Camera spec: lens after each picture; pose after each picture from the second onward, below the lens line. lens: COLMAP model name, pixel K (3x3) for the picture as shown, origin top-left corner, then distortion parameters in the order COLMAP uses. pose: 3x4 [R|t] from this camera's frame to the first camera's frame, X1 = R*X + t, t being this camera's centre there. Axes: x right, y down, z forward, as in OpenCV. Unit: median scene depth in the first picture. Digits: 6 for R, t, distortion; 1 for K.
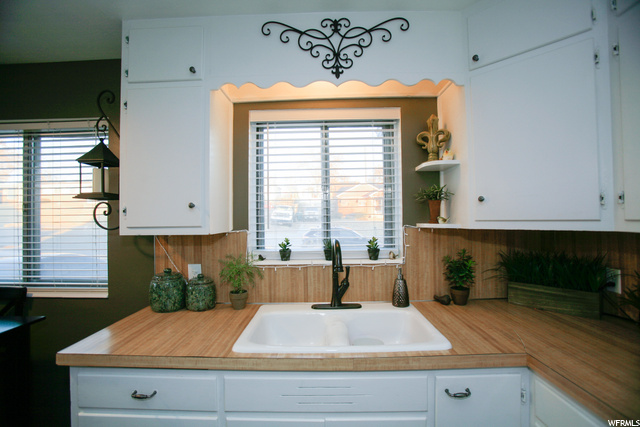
lens RADIAL K [[306.8, 0, 320.0], [0, 306.8, 213.5], [0, 0, 1]] dist [-0.067335, 0.027178]
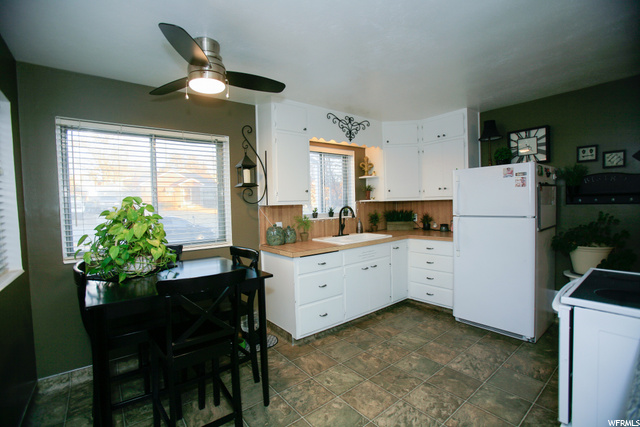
lens RADIAL K [[294.9, 0, 317.3], [0, 294.9, 212.9], [0, 0, 1]] dist [-0.063046, 0.023420]
pose [[0.774902, -0.028862, 0.631422, -1.522445], [0.010852, 0.999417, 0.032365, 0.057019], [-0.631988, -0.018227, 0.774764, -0.646213]]
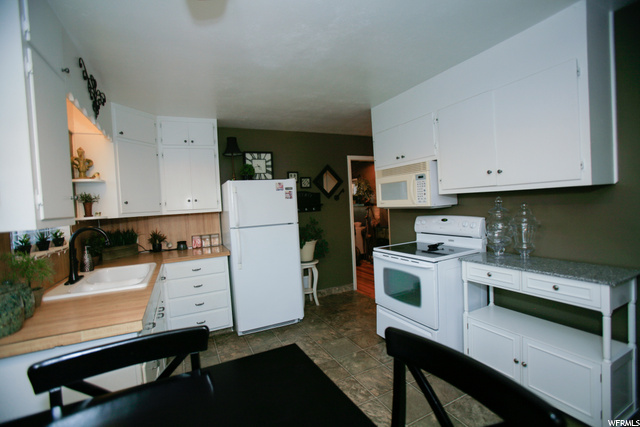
lens RADIAL K [[294.9, 0, 317.3], [0, 294.9, 212.9], [0, 0, 1]] dist [-0.063046, 0.023420]
pose [[-0.452505, 0.010327, 0.891702, -1.518400], [0.052562, 0.998503, 0.015109, 0.051865], [-0.890211, 0.053707, -0.452371, 0.611556]]
